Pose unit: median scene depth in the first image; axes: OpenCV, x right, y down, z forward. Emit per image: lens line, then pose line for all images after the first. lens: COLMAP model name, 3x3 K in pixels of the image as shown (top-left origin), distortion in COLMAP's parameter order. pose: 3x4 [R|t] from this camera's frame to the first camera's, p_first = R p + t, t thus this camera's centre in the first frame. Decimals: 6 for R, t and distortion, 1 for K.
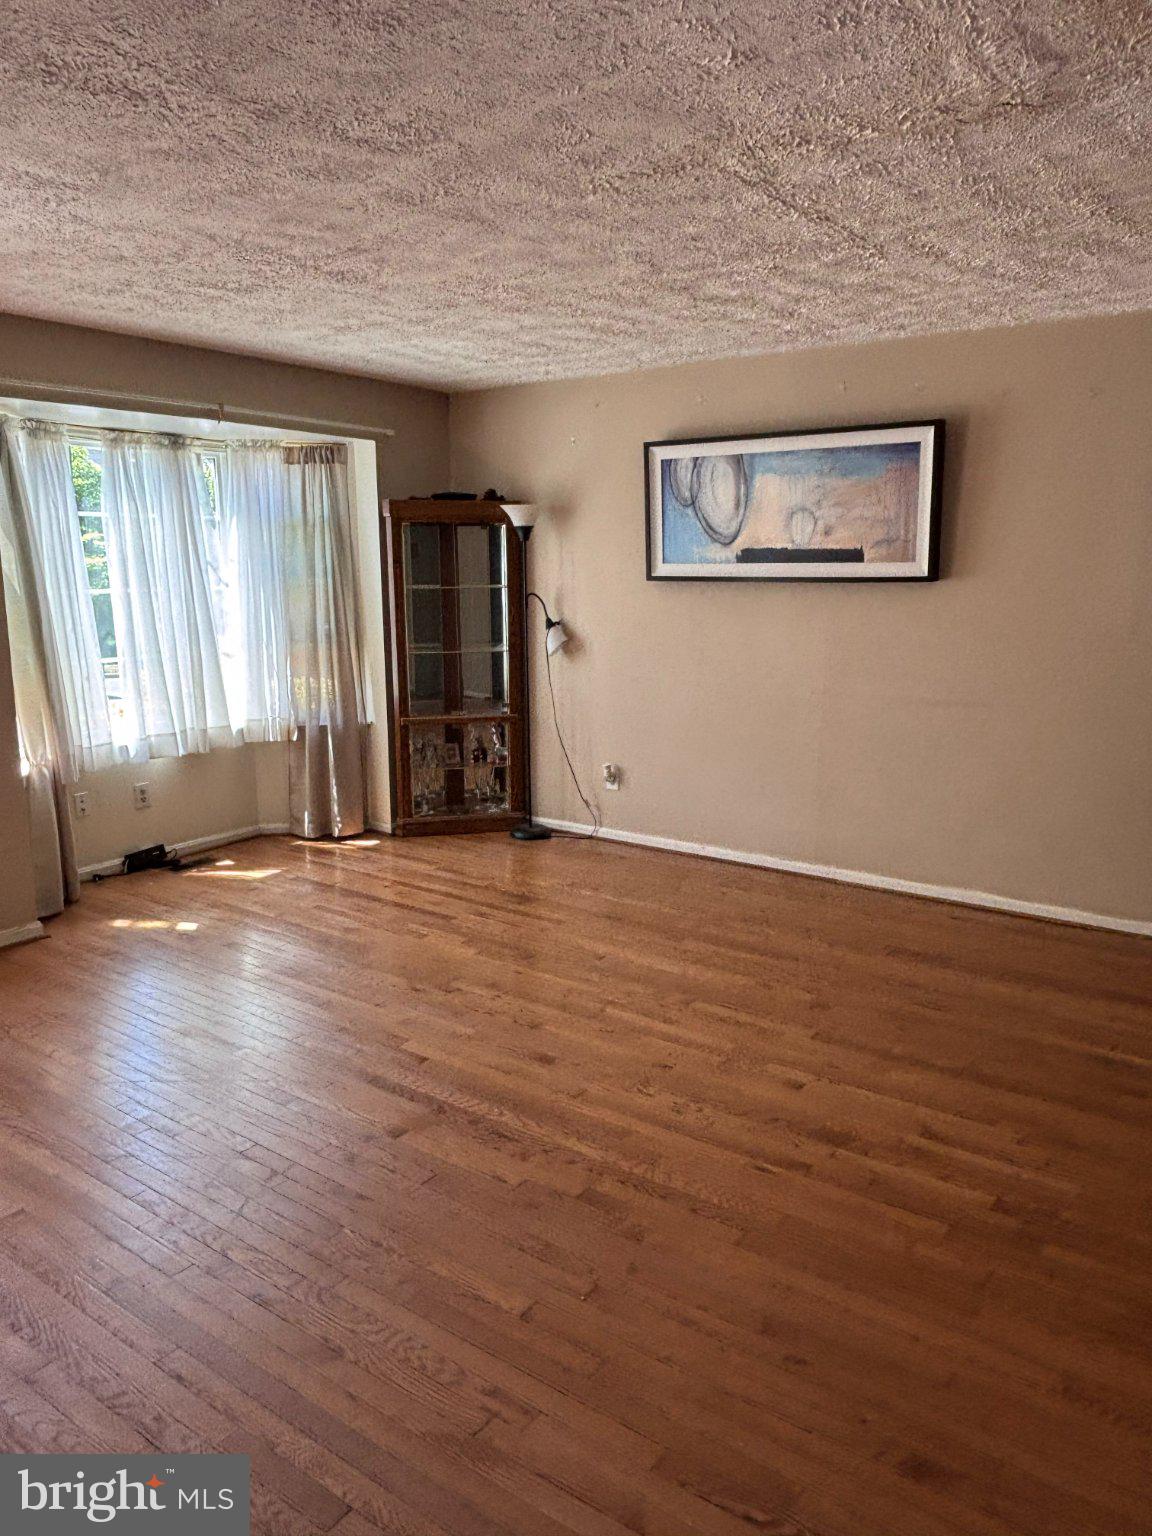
lens RADIAL K [[1070.7, 0, 583.1], [0, 1070.7, 774.1], [0, 0, 1]] dist [0.015678, -0.029186]
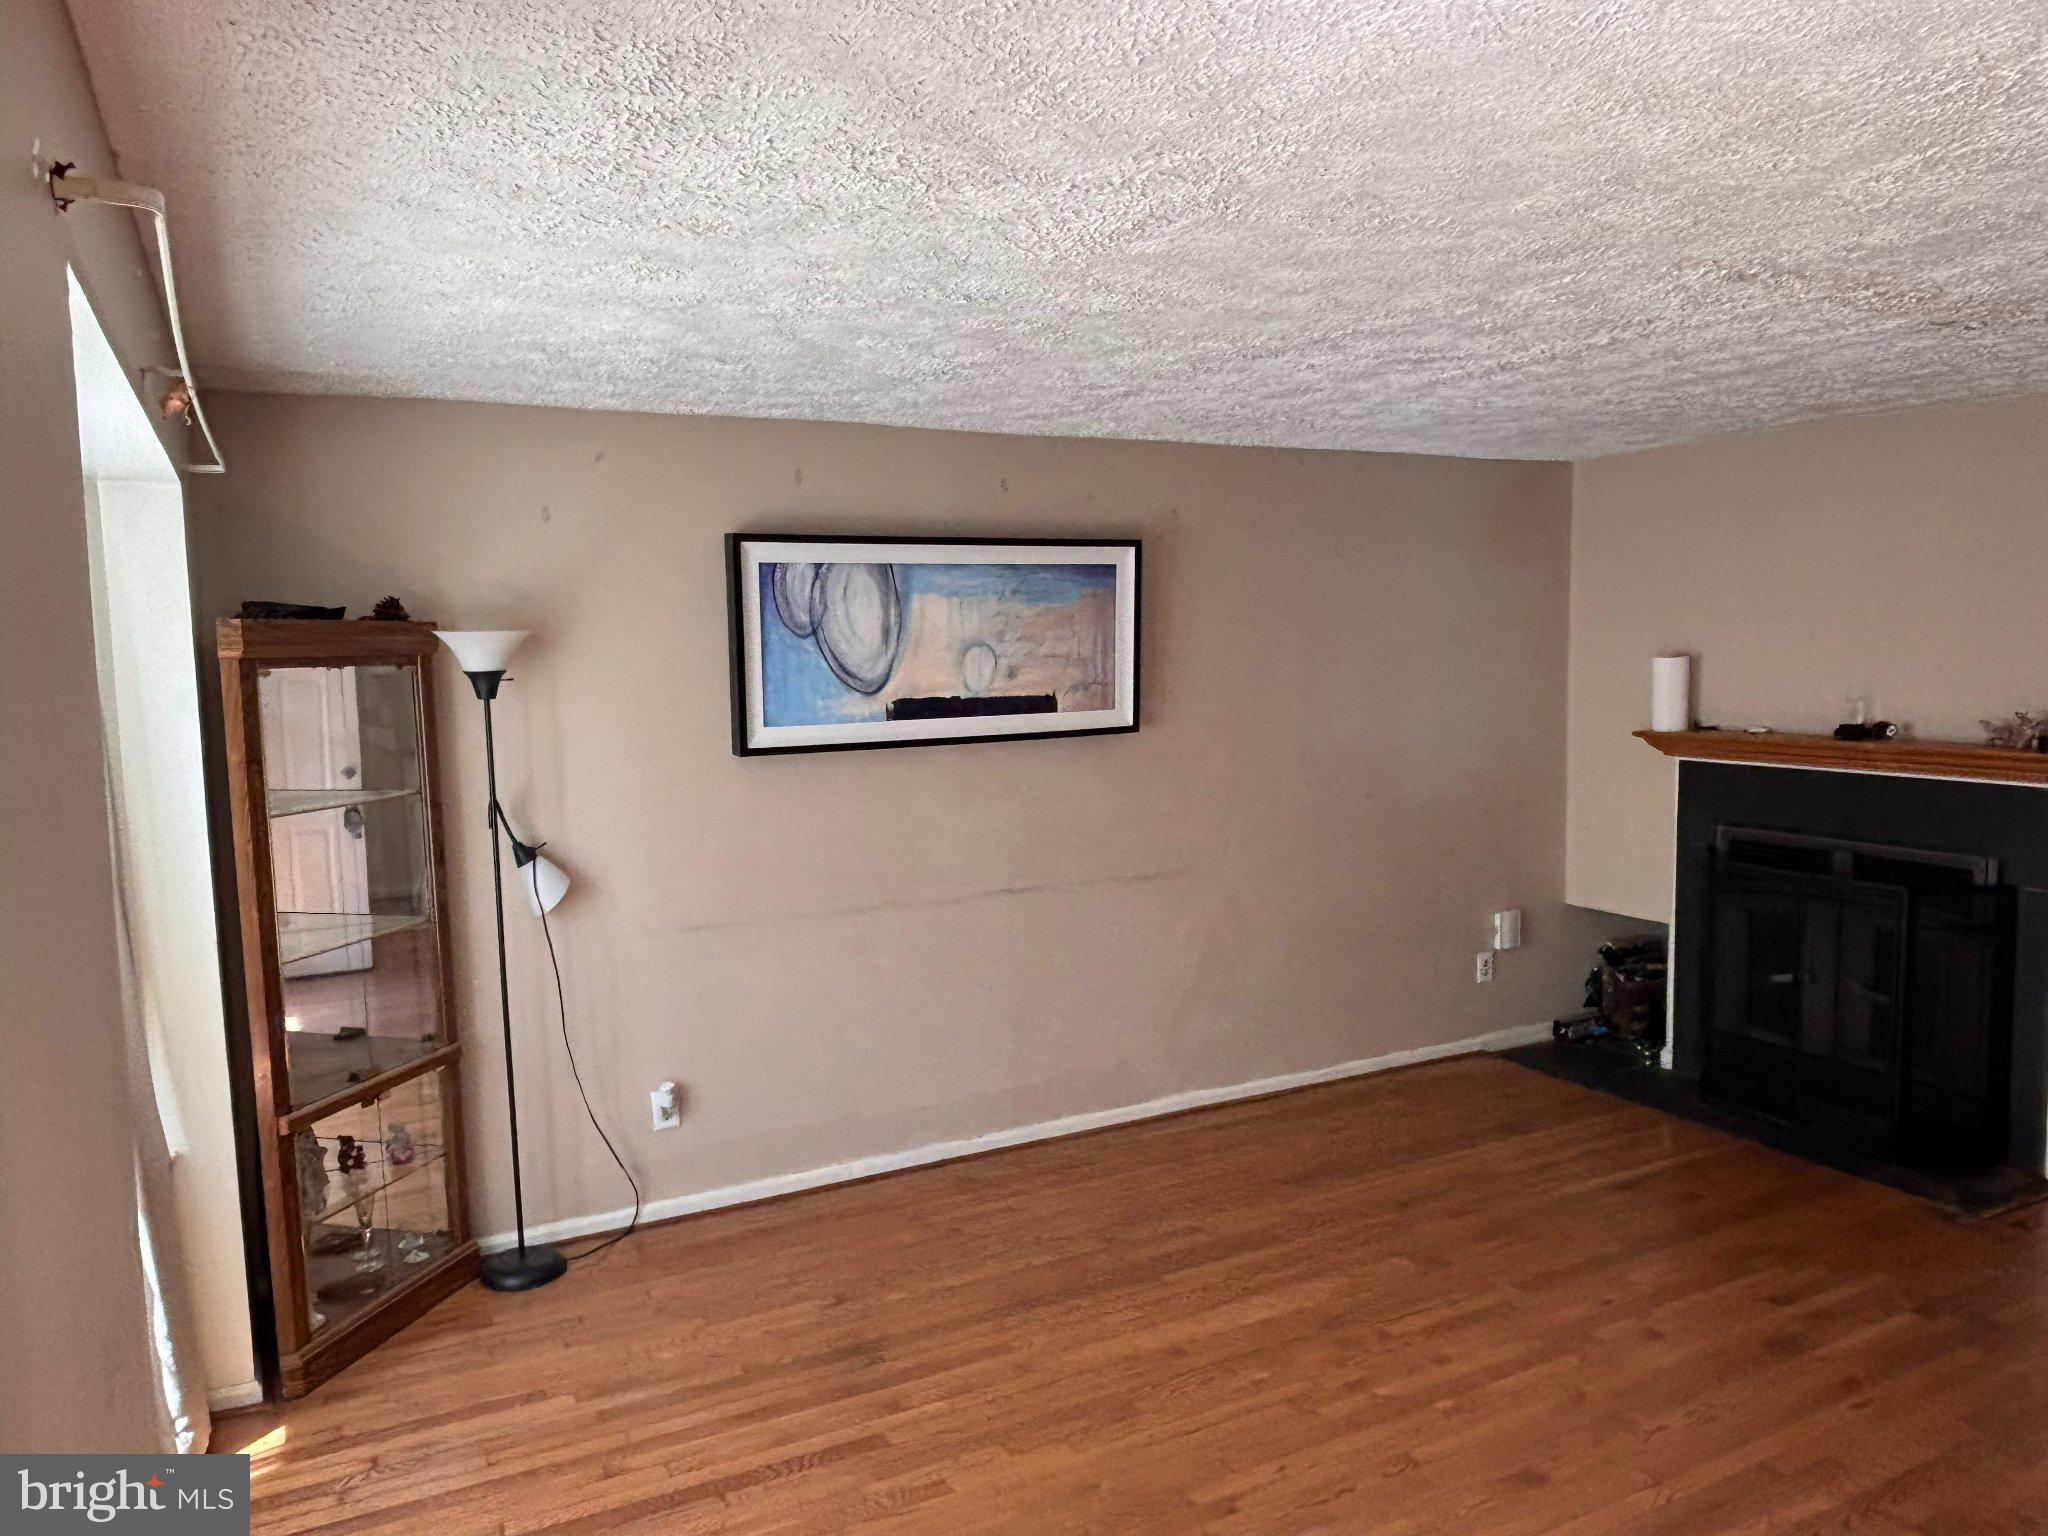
lens RADIAL K [[1427.5, 0, 1027.7], [0, 1427.5, 757.3], [0, 0, 1]] dist [0.015678, -0.029186]
pose [[0.444315, -0.076264, 0.892619, -0.633669], [0.196955, 0.980309, -0.014281, -0.149167], [-0.873952, 0.182151, 0.450587, 0.542932]]
